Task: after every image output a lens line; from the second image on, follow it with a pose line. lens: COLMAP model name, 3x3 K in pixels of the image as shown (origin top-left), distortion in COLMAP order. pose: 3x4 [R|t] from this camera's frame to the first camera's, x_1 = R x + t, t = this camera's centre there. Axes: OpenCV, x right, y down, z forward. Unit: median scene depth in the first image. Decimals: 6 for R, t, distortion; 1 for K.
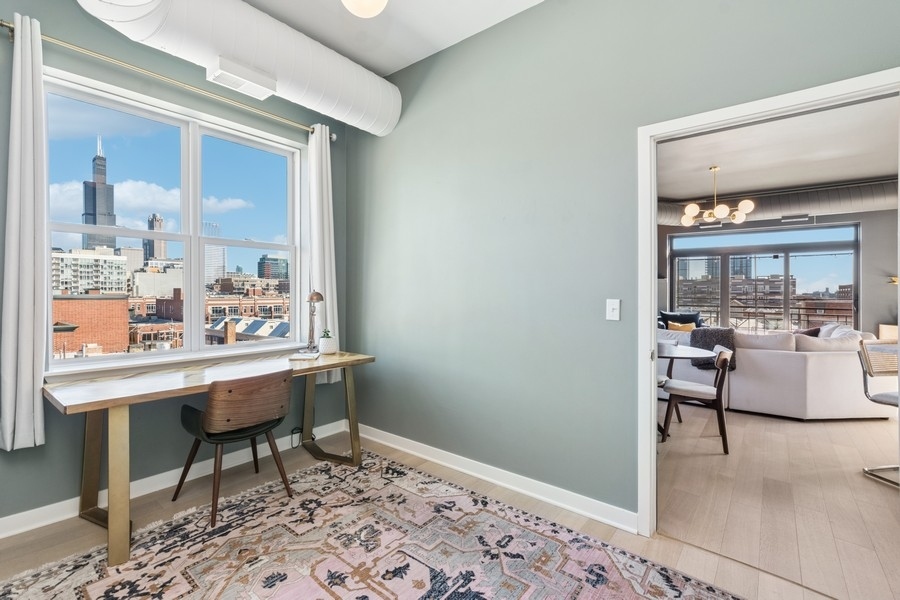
lens RADIAL K [[402.9, 0, 456.8], [0, 402.9, 291.9], [0, 0, 1]] dist [-0.012227, -0.001960]
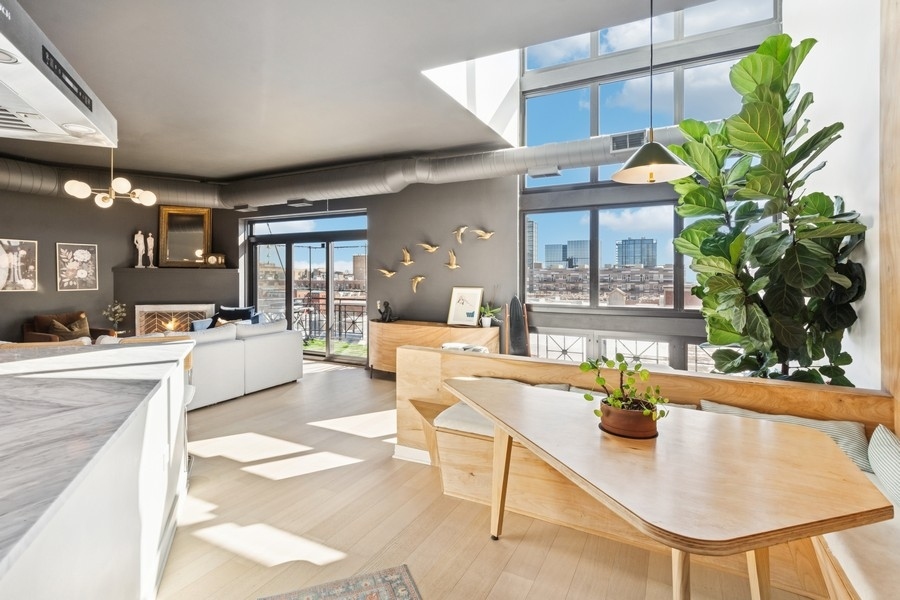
lens RADIAL K [[426.1, 0, 466.6], [0, 426.1, 299.6], [0, 0, 1]] dist [0.002649, -0.000030]
pose [[0.979676, -0.007891, 0.200433, 0.150917], [-0.001243, 0.998968, 0.045406, -0.001563], [-0.200585, -0.044732, 0.978655, -0.004575]]
